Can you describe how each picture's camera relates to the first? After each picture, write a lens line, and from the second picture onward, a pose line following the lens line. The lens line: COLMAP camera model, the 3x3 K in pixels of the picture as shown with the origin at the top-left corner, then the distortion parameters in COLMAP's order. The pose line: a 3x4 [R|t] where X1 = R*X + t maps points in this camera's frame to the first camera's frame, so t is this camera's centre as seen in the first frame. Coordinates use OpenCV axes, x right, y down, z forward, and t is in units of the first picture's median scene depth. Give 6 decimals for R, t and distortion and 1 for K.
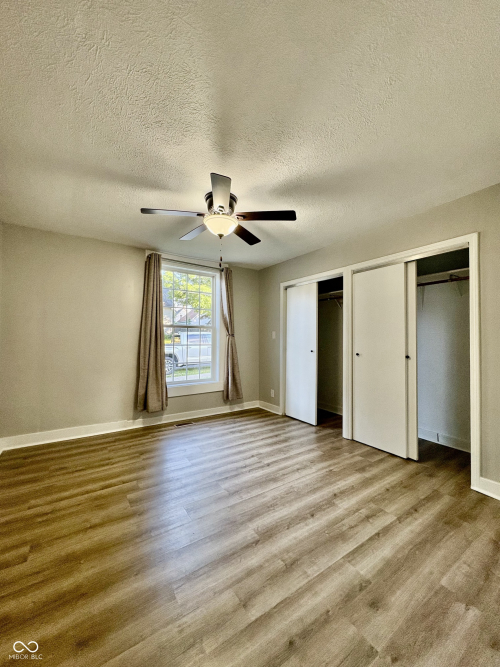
lens RADIAL K [[268.0, 0, 252.7], [0, 268.0, 332.8], [0, 0, 1]] dist [-0.000060, 0.000468]
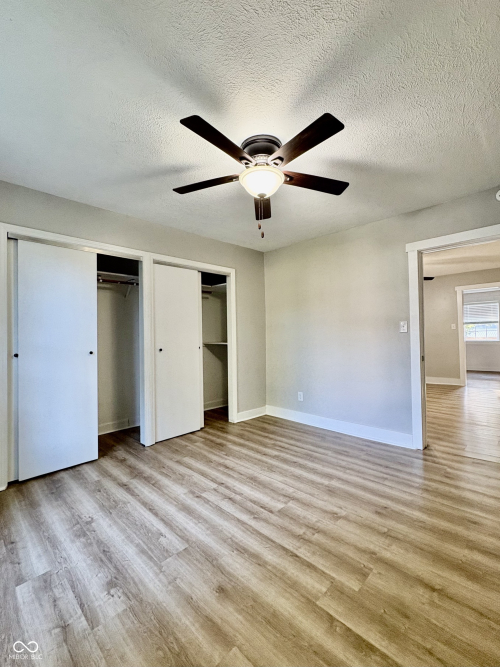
lens RADIAL K [[289.8, 0, 253.1], [0, 289.8, 334.5], [0, 0, 1]] dist [-0.018722, -0.000216]
pose [[-0.195370, 0.002795, 0.980726, -0.846013], [-0.001394, 0.999994, -0.003127, 0.034916], [-0.980729, -0.001978, -0.195365, 1.094998]]
